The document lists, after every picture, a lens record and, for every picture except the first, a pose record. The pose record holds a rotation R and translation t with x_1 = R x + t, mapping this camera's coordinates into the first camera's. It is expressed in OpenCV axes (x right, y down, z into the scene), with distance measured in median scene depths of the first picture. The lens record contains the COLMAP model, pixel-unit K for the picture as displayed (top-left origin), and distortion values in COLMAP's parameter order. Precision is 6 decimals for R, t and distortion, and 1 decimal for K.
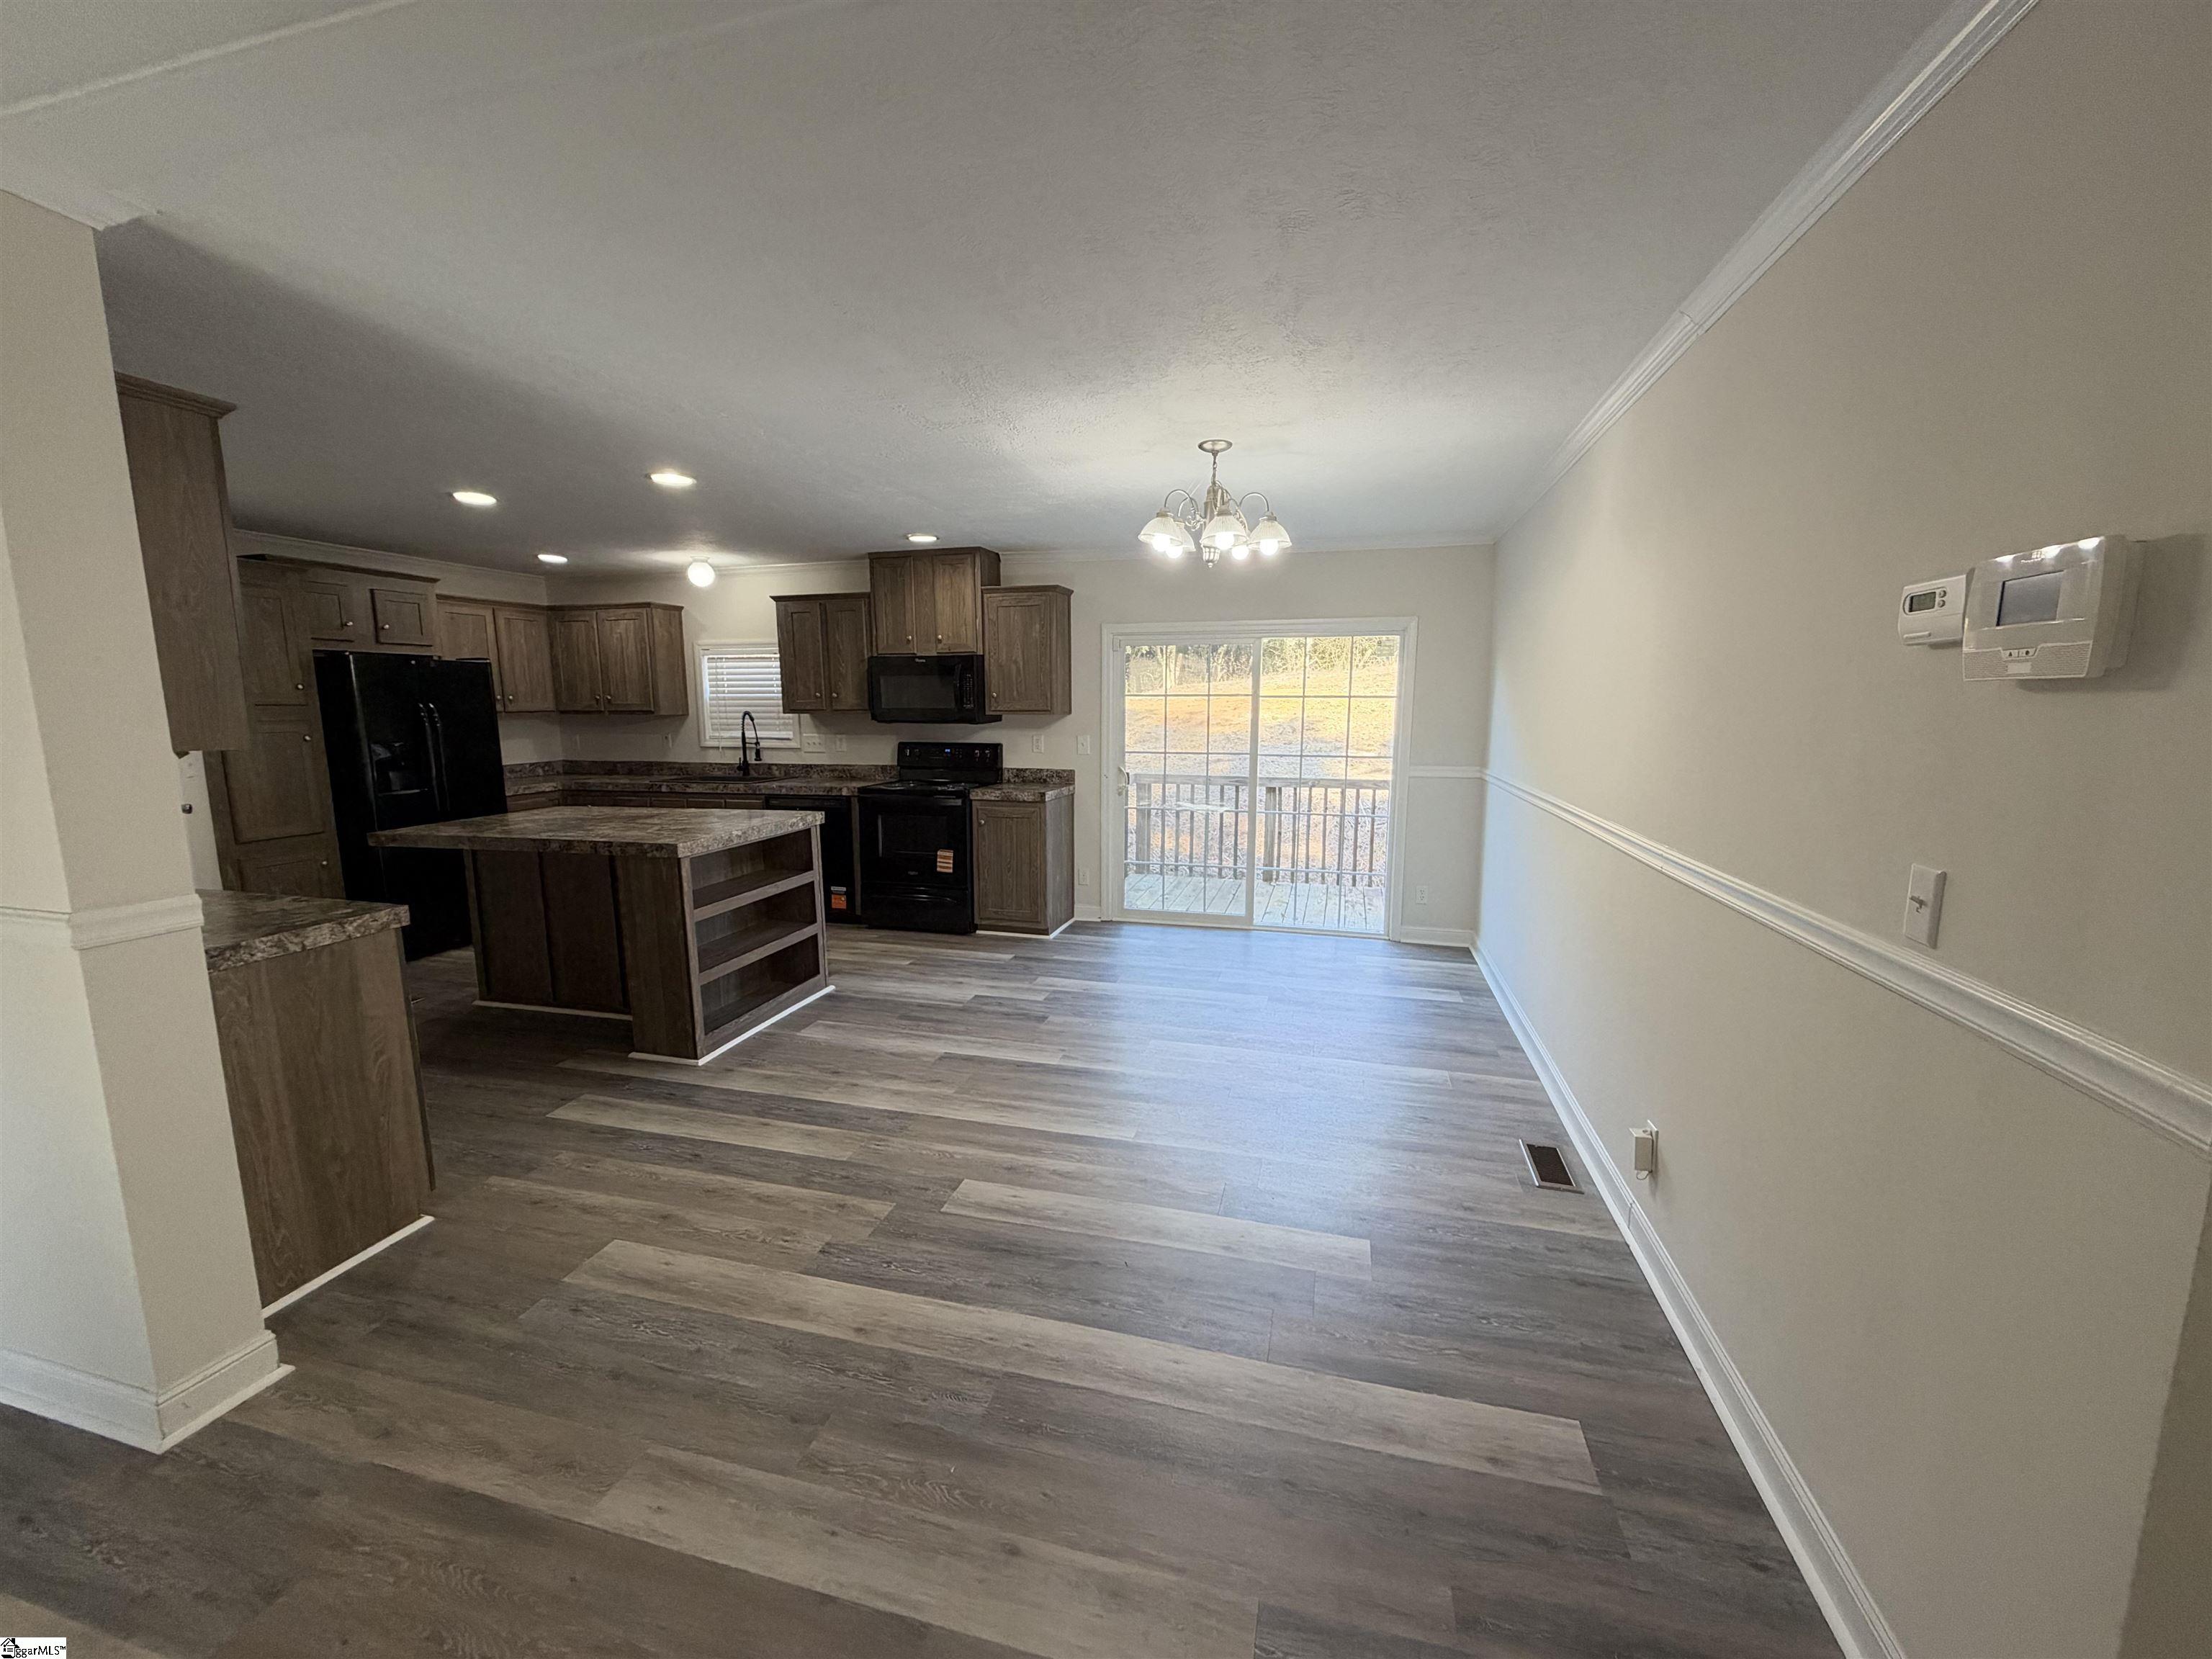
lens RADIAL K [[886.0, 0, 1101.0], [0, 886.0, 825.8], [0, 0, 1]] dist [0.002077, -0.000840]
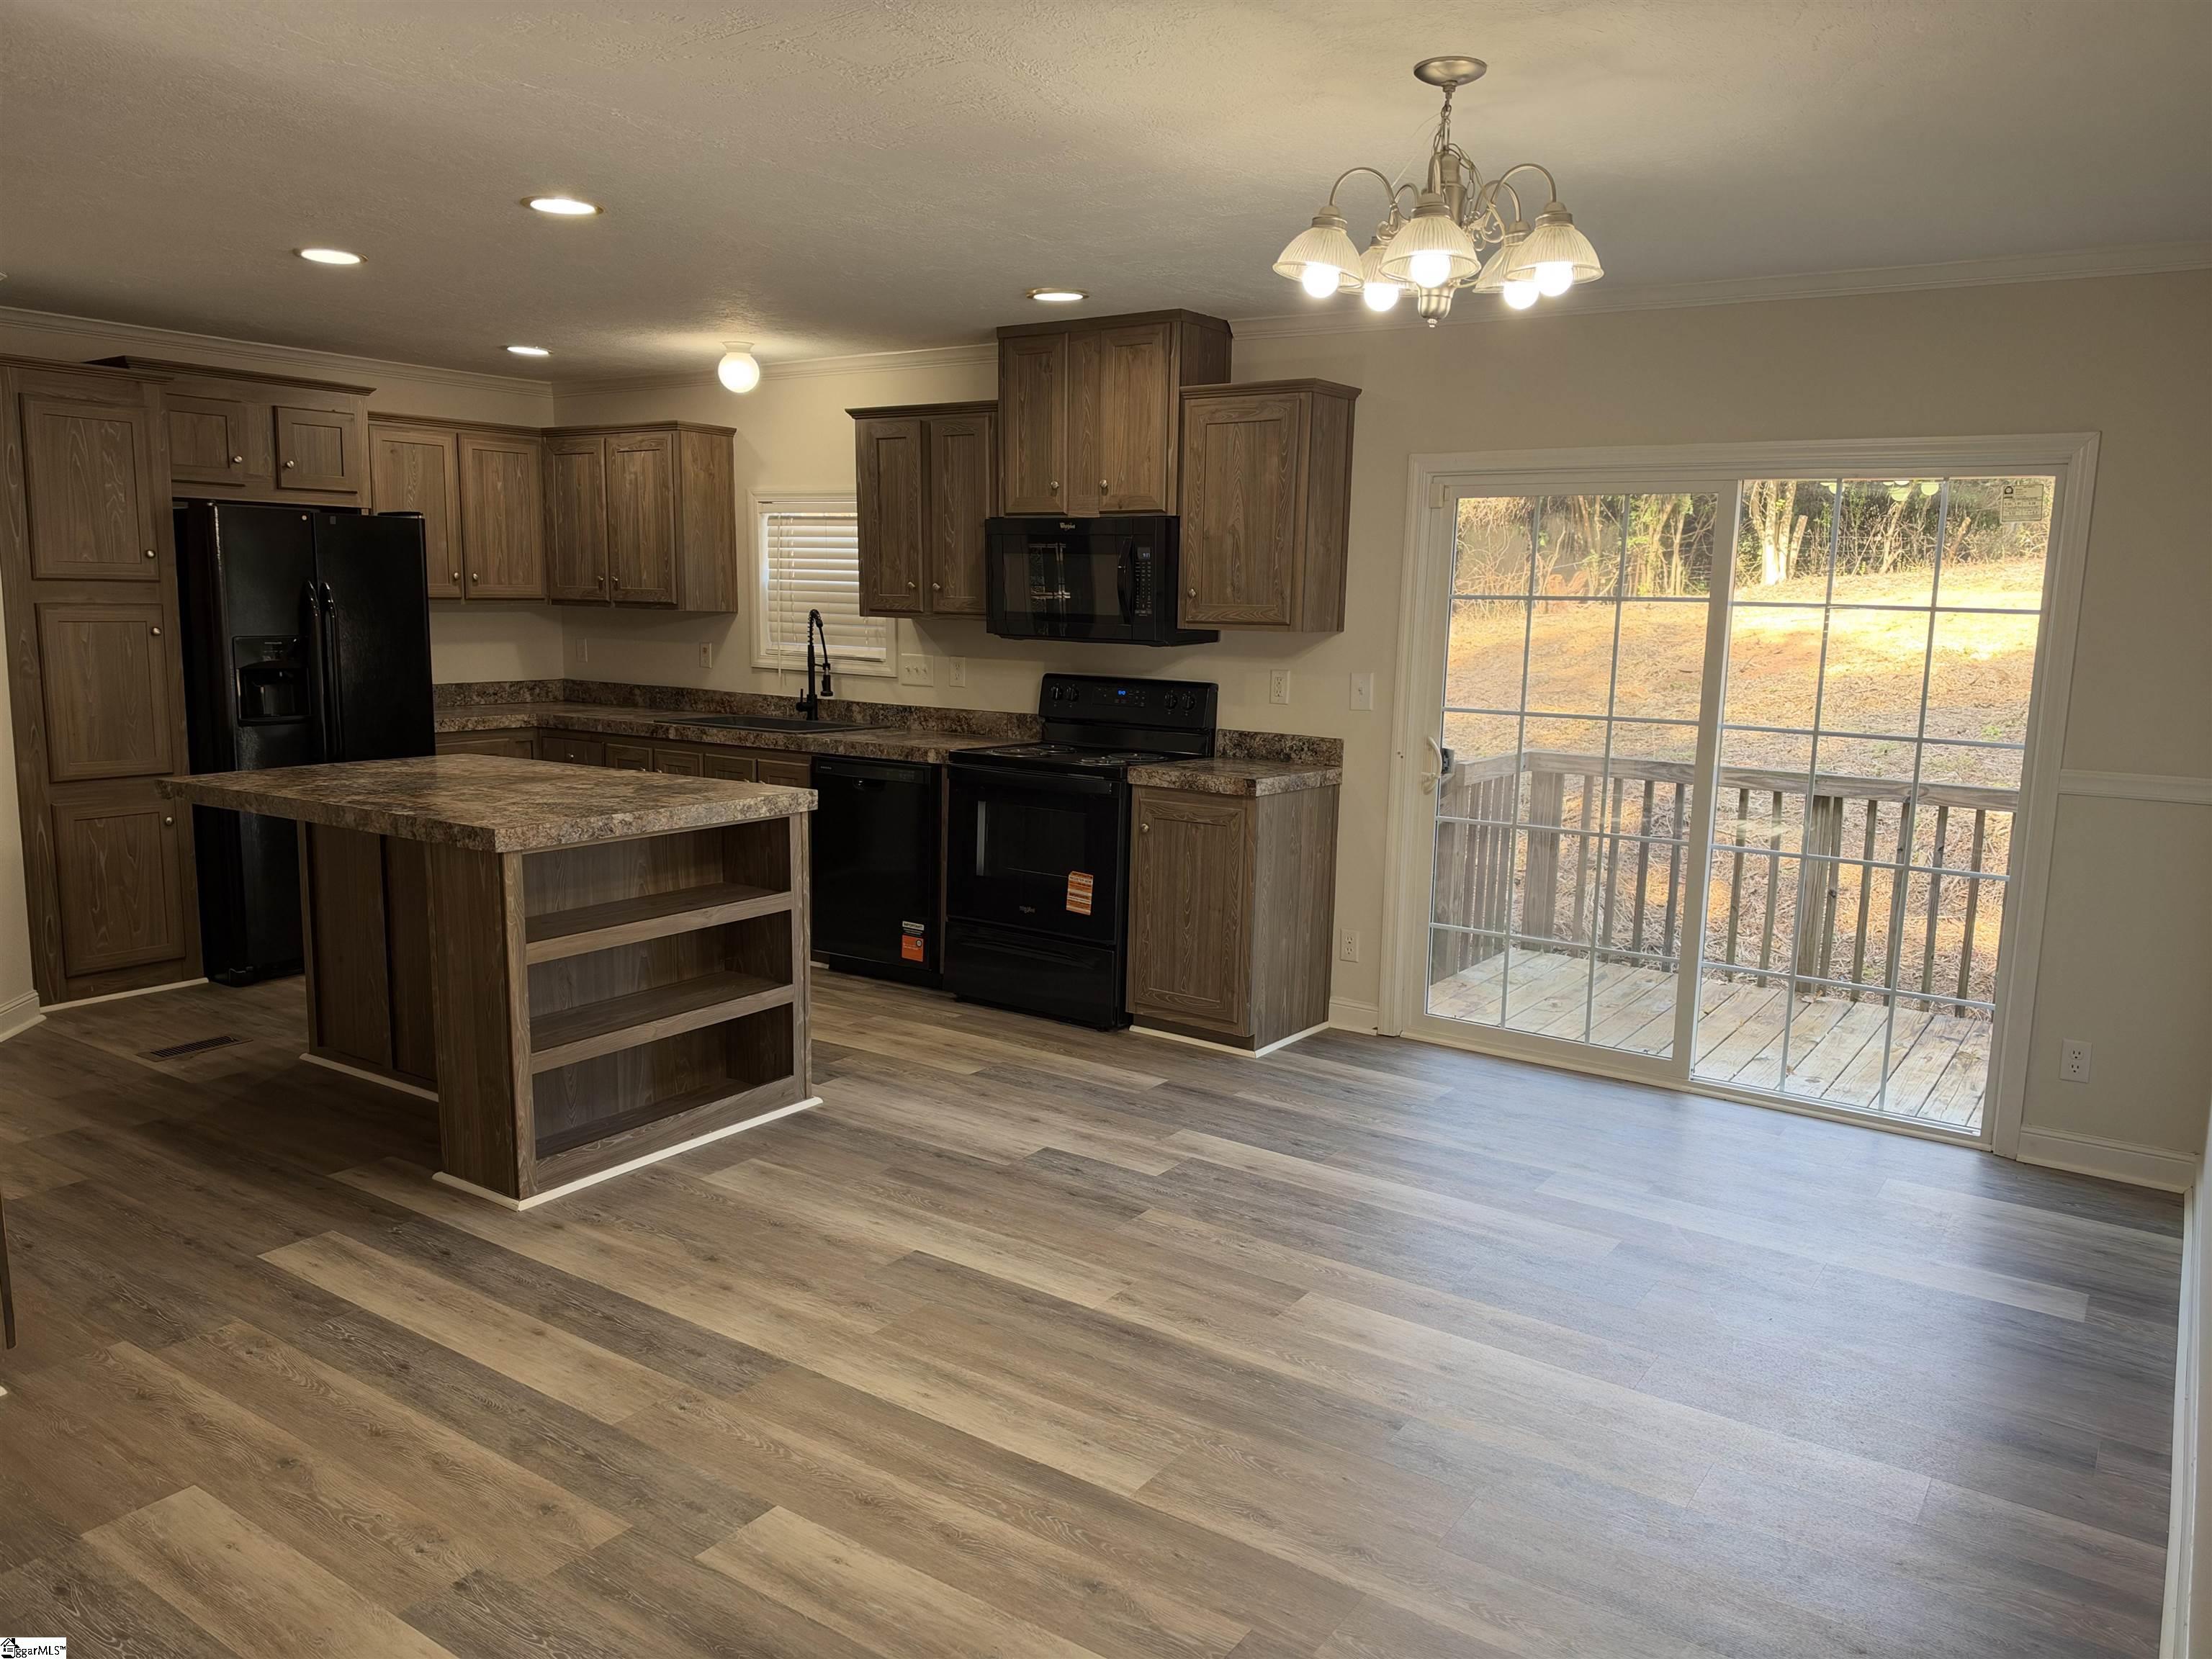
lens RADIAL K [[1585.7, 0, 1173.6], [0, 1585.7, 835.3], [0, 0, 1]] dist [0.058754, -0.075276]
pose [[0.941829, 0.072403, -0.328202, 0.209258], [-0.070253, 0.997359, 0.018421, -0.019188], [0.328669, 0.005707, 0.944428, 0.103839]]
